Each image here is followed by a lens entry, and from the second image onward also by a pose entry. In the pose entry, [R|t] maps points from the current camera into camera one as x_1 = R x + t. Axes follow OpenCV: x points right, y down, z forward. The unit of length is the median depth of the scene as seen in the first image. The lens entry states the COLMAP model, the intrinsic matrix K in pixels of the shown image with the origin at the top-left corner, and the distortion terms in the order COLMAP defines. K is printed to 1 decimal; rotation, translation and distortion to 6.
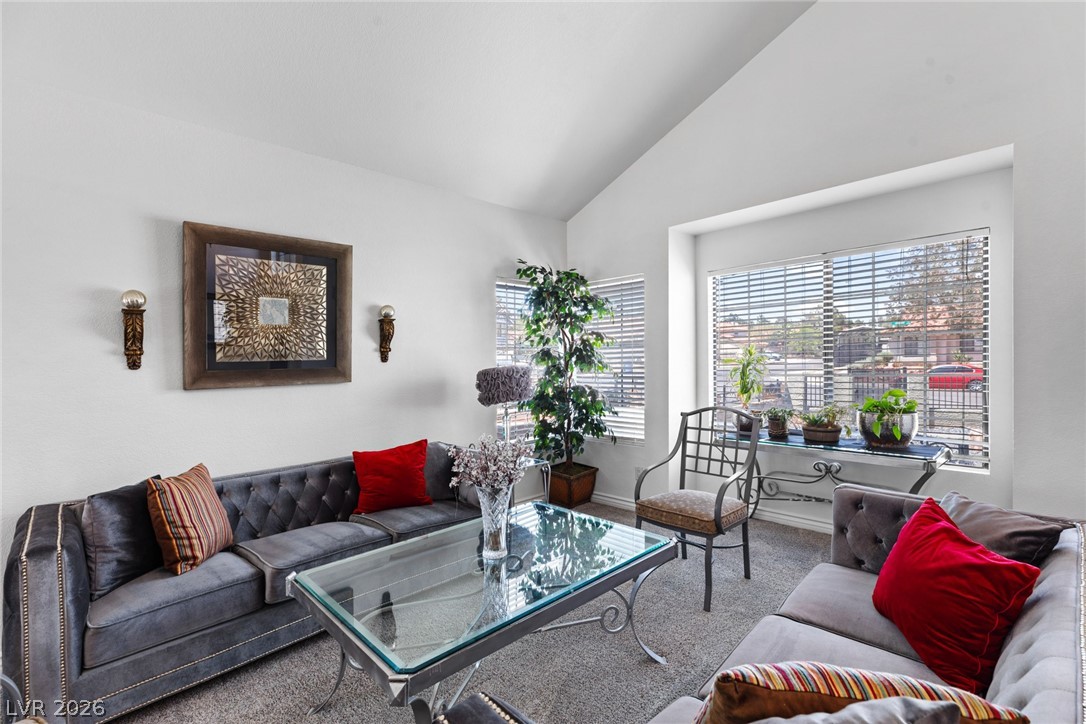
lens RADIAL K [[491.1, 0, 541.5], [0, 491.1, 362.3], [0, 0, 1]] dist [0.005522, -0.001731]
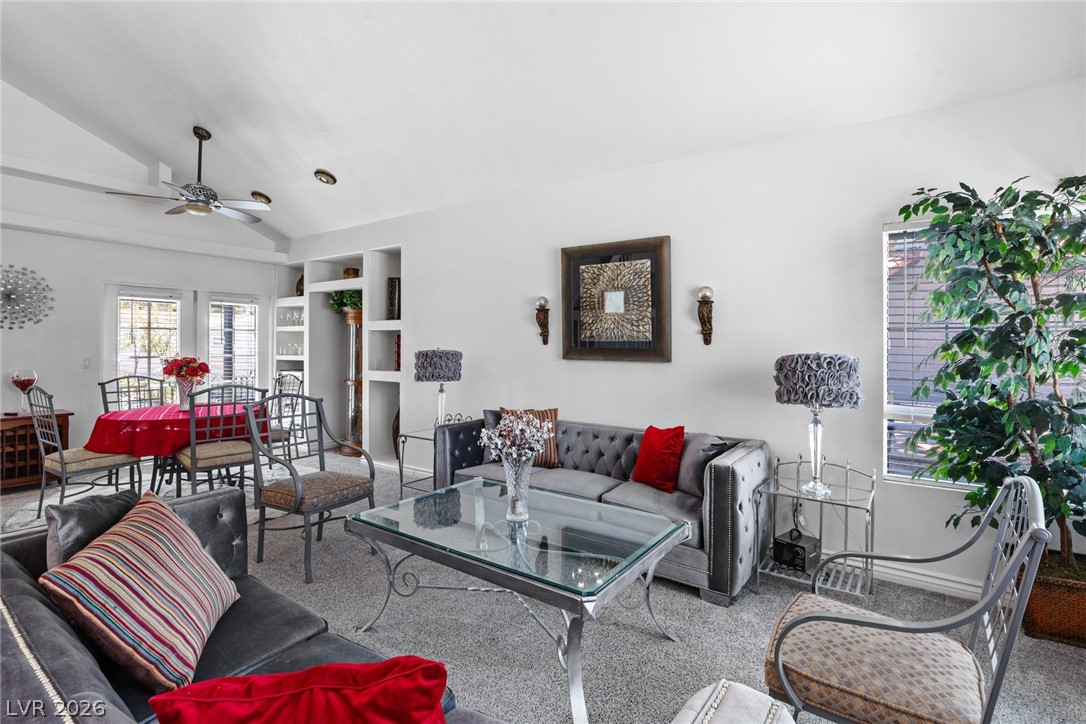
lens RADIAL K [[522.8, 0, 545.7], [0, 522.8, 347.8], [0, 0, 1]] dist [0.002205, 0.000186]
pose [[0.190825, 0.040345, -0.980795, 0.754102], [-0.012608, 0.999173, 0.038648, -0.036013], [0.981543, 0.004991, 0.191176, 0.573689]]
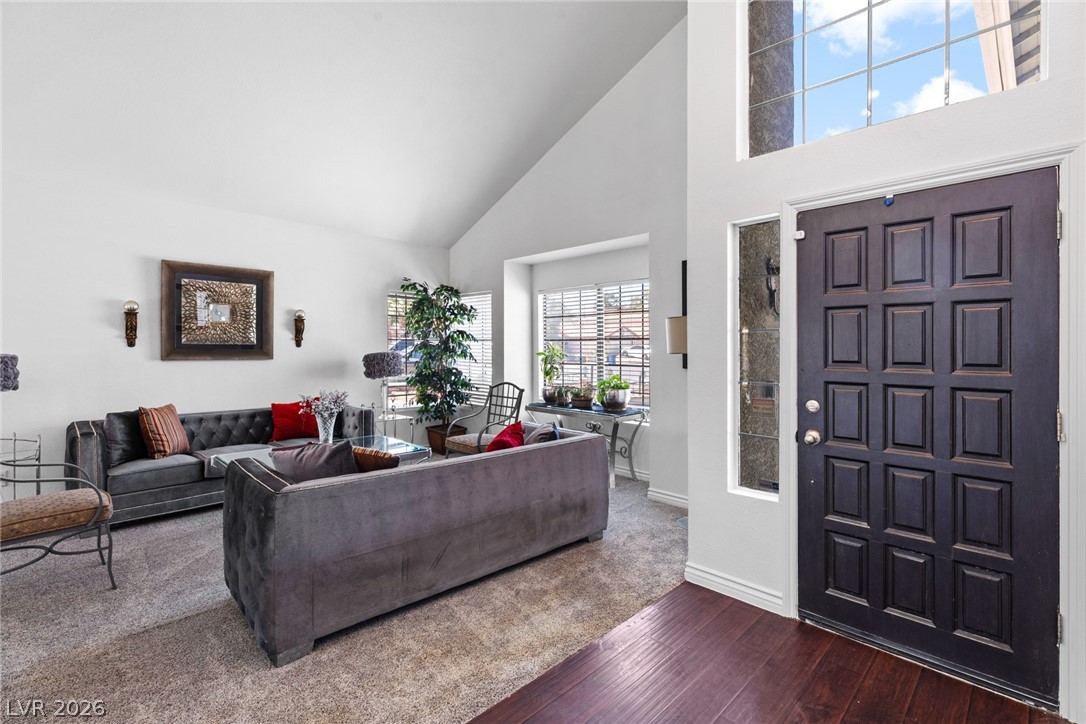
lens RADIAL K [[491.1, 0, 548.0], [0, 491.1, 366.0], [0, 0, 1]] dist [0.005522, -0.001731]
pose [[0.999308, 0.030997, 0.020579, 0.495053], [-0.031613, 0.999040, 0.030329, -0.014617], [-0.019620, -0.030959, 0.999328, -0.625314]]
